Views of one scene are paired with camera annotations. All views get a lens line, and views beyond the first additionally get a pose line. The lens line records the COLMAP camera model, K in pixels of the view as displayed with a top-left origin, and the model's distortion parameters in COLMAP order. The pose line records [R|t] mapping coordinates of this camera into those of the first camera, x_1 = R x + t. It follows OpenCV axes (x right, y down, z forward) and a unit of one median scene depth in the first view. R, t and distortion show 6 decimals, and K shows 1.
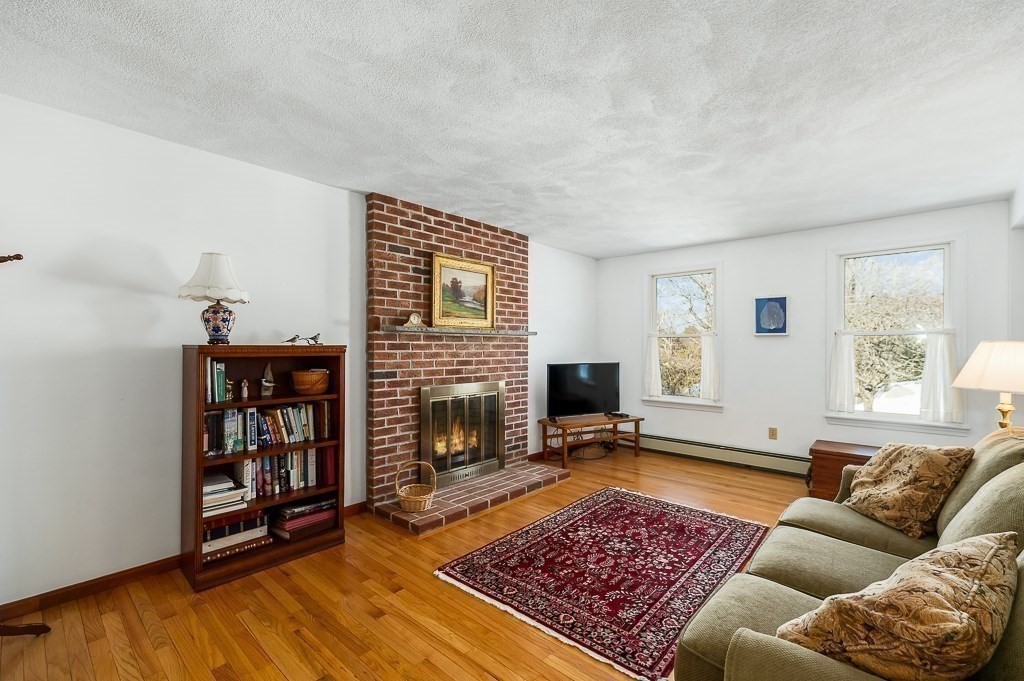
lens RADIAL K [[442.8, 0, 512.8], [0, 442.8, 348.7], [0, 0, 1]] dist [0.003933, 0.000859]
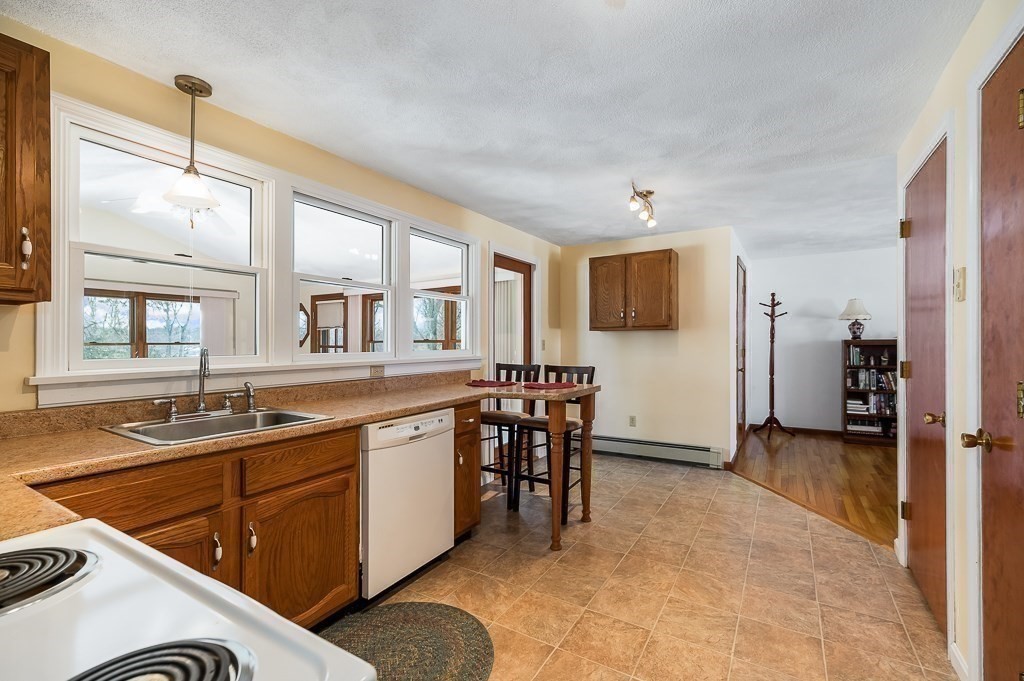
lens RADIAL K [[442.8, 0, 507.0], [0, 442.8, 345.6], [0, 0, 1]] dist [0.003933, 0.000859]
pose [[0.165465, 0.002842, -0.986212, 0.911500], [0.000902, 0.999995, 0.003034, 0.009750], [0.986215, -0.001392, 0.165462, -0.804034]]
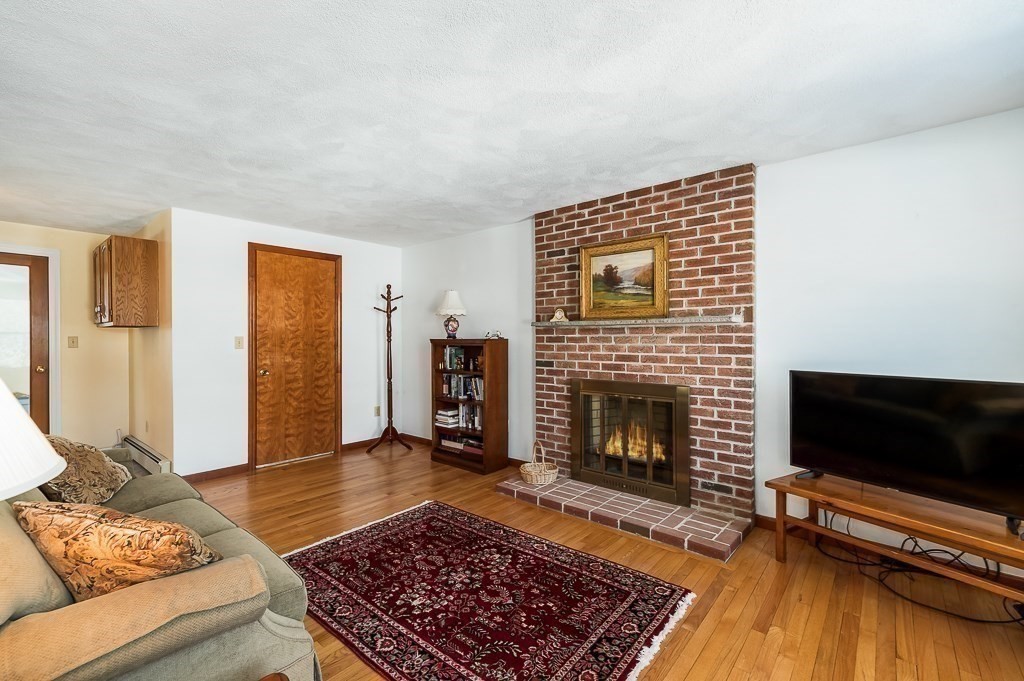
lens RADIAL K [[442.8, 0, 520.0], [0, 442.8, 343.7], [0, 0, 1]] dist [0.003933, 0.000859]
pose [[0.035816, 0.010458, -0.999304, 0.894839], [-0.003789, 0.999939, 0.010329, -0.005880], [0.999351, 0.003416, 0.035854, 0.895094]]
